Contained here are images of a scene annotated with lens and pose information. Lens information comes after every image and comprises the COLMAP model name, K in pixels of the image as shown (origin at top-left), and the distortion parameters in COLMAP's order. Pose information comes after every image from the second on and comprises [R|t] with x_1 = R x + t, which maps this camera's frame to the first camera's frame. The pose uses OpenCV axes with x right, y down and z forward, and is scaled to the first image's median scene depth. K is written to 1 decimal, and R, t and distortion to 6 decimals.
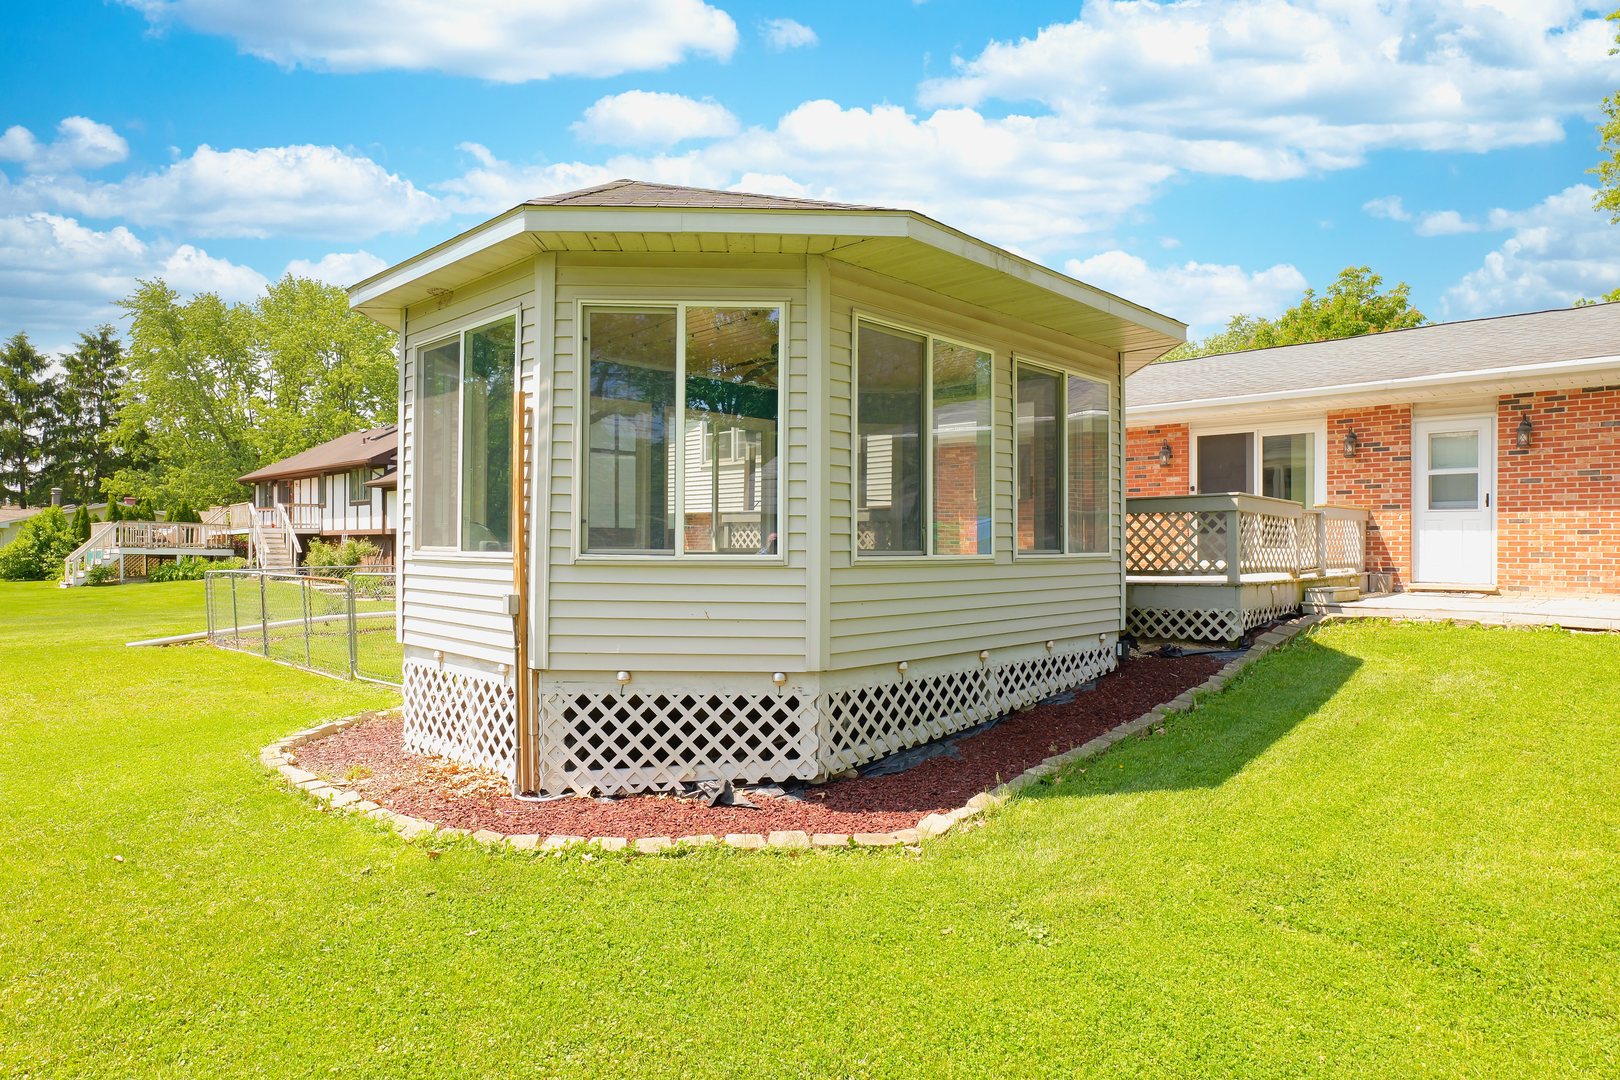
lens RADIAL K [[944.2, 0, 810.9], [0, 944.2, 543.6], [0, 0, 1]] dist [-0.029035, 0.016791]
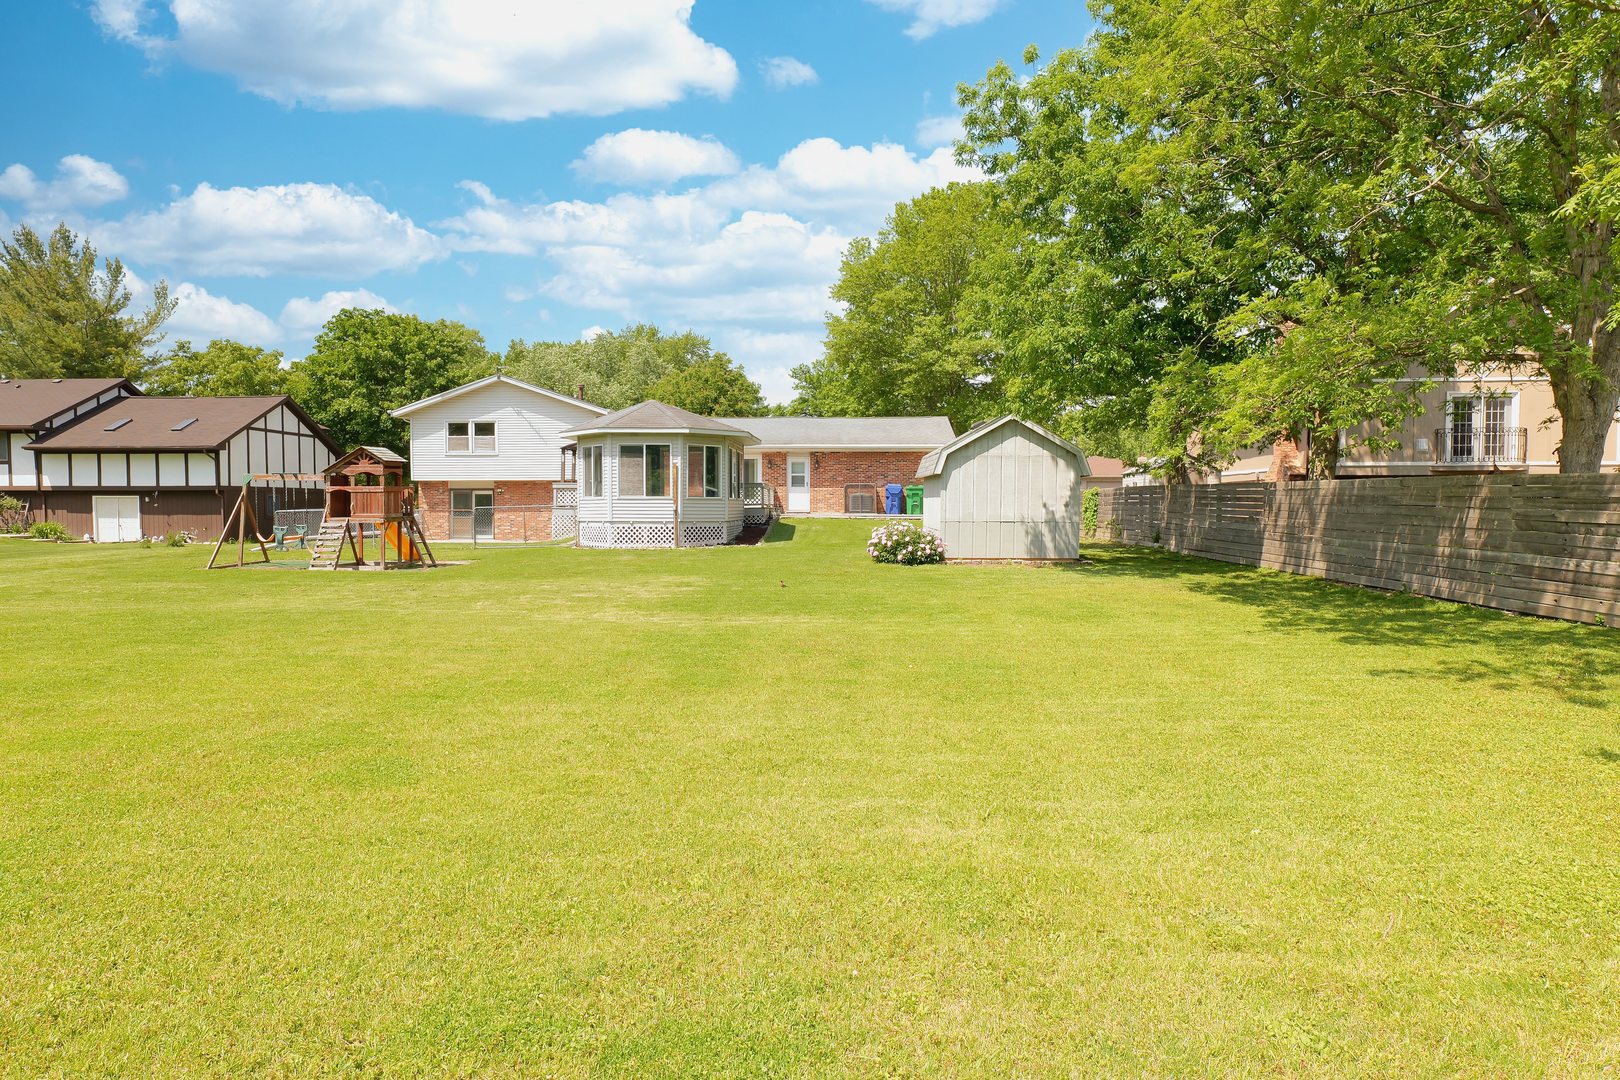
lens RADIAL K [[944.2, 0, 810.9], [0, 944.2, 543.6], [0, 0, 1]] dist [-0.029035, 0.016791]
pose [[0.751438, -0.027352, 0.659237, -1.366971], [-0.000363, 0.999123, 0.041867, 0.021130], [-0.659804, -0.031699, 0.750769, -1.405171]]
